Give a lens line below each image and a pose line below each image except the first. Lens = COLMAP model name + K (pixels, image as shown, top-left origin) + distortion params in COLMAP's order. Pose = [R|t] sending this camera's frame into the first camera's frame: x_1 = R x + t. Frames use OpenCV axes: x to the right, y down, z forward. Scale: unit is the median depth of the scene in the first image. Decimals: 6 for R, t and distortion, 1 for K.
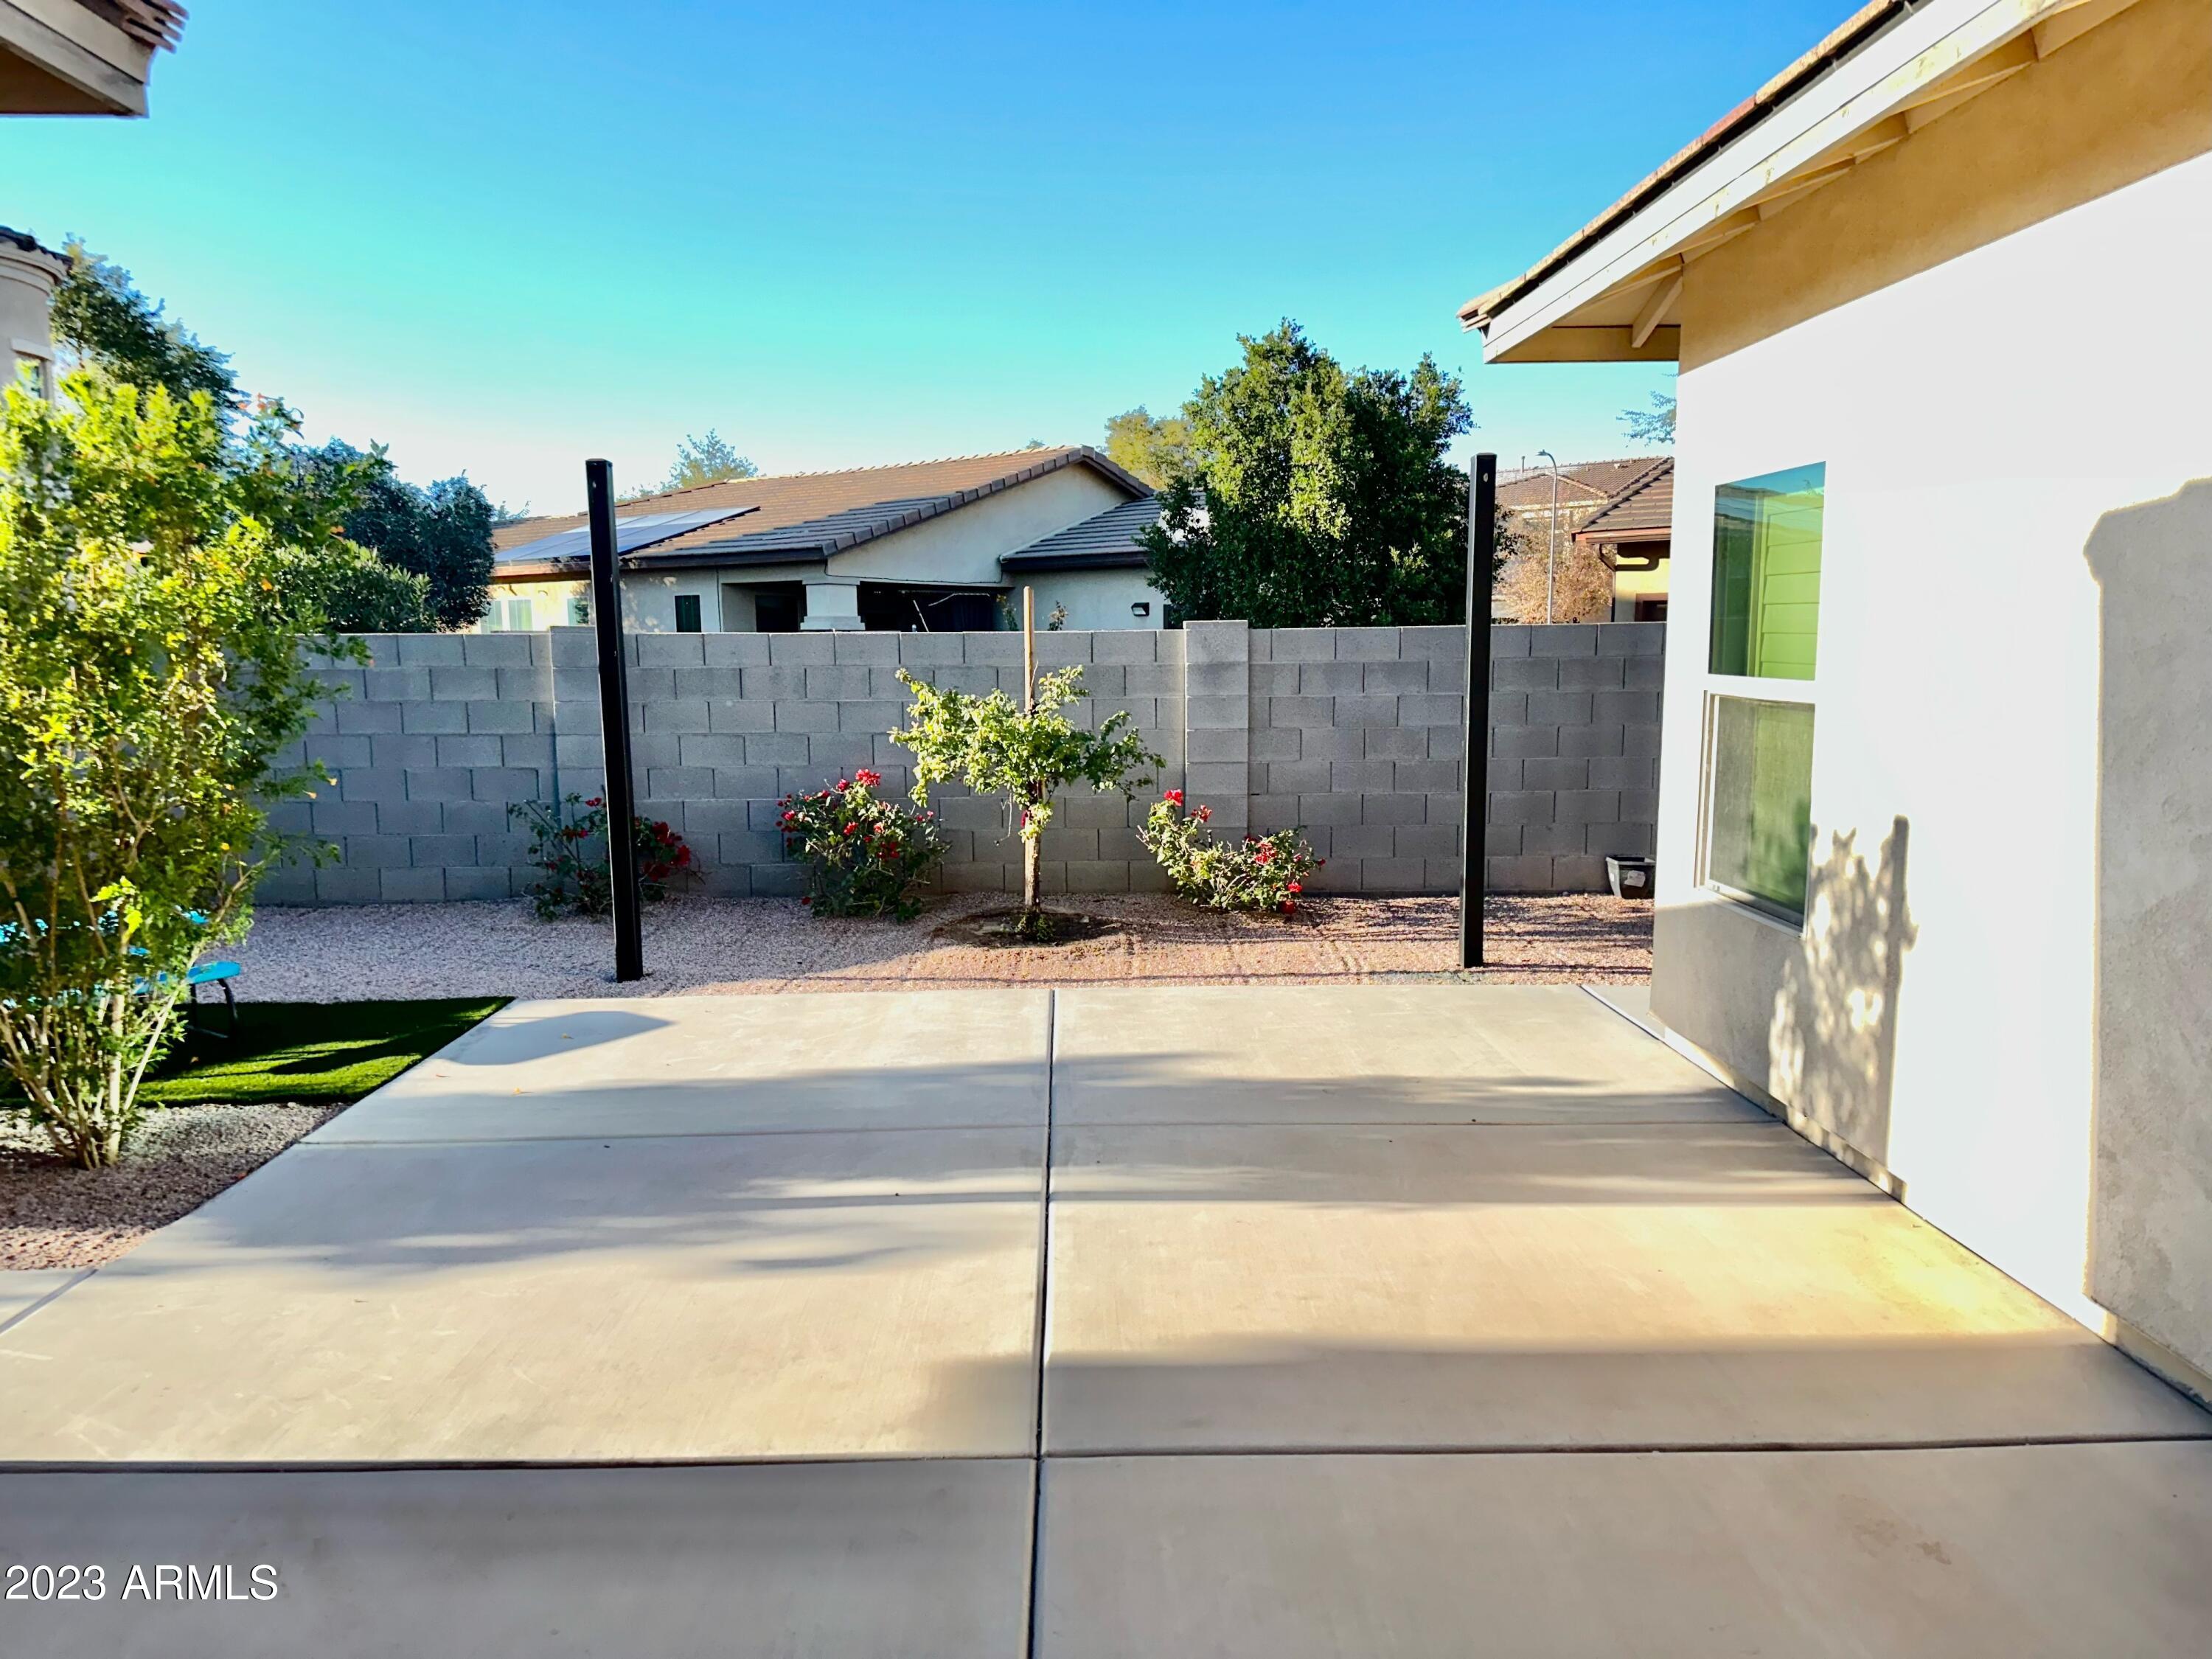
lens RADIAL K [[1569.0, 0, 1100.1], [0, 1569.0, 817.6], [0, 0, 1]] dist [0.098984, -0.132678]
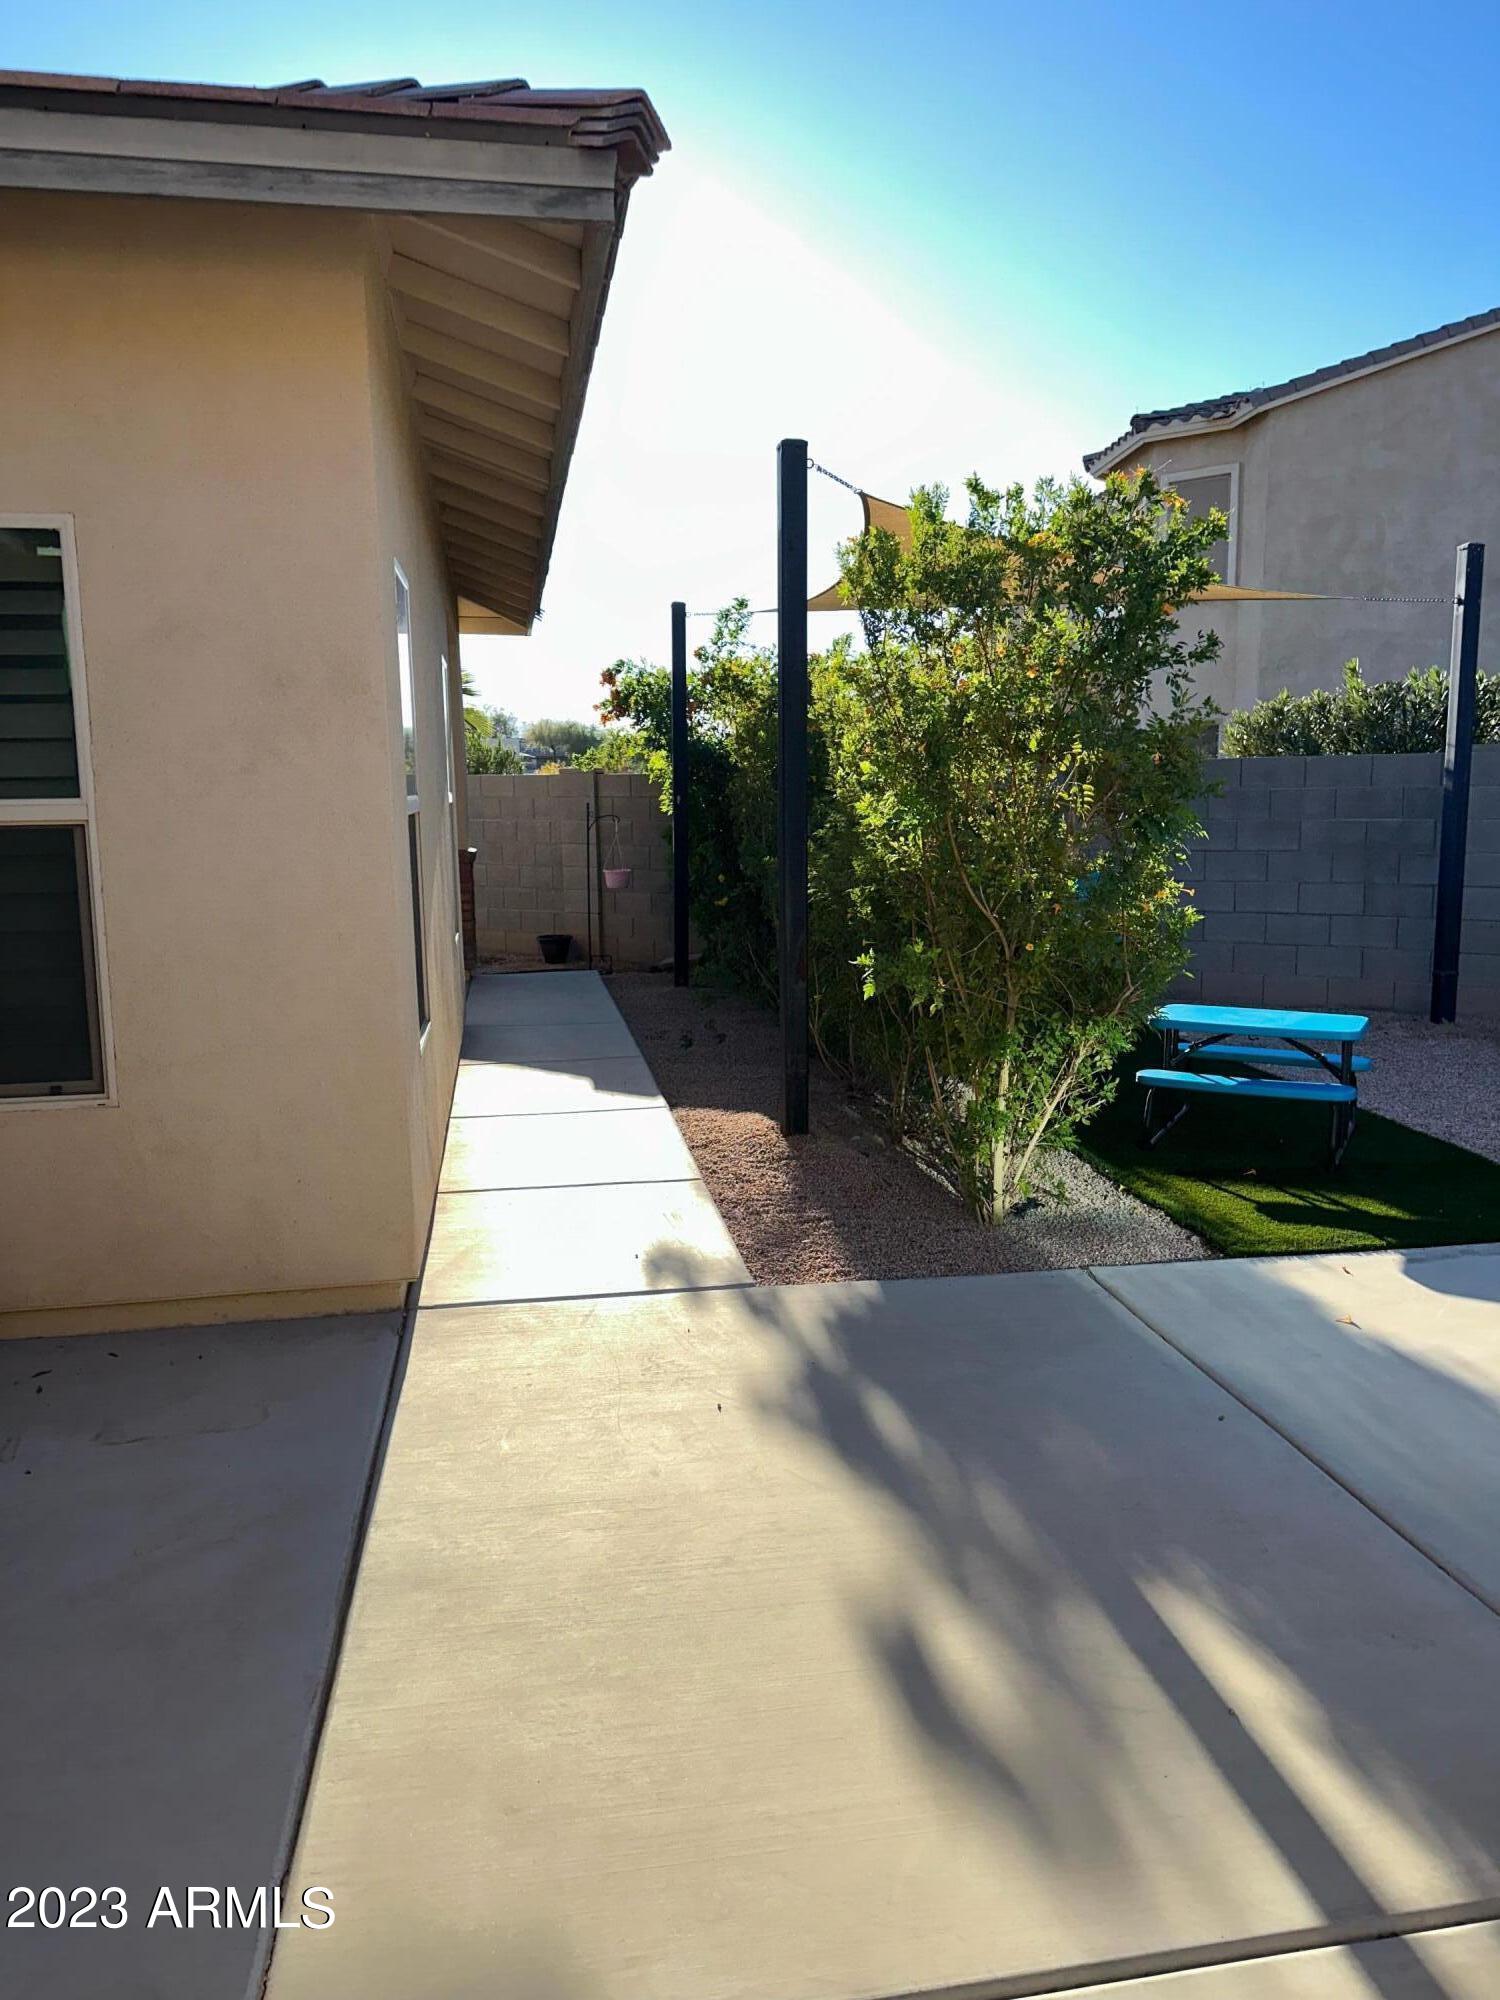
lens RADIAL K [[1418.6, 0, 742.5], [0, 1418.6, 984.5], [0, 0, 1]] dist [0.098984, -0.132678]
pose [[0.165394, 0.149582, -0.974818, 0.217657], [-0.119327, 0.984204, 0.130777, -0.037246], [0.978982, 0.094693, 0.180630, 0.573239]]
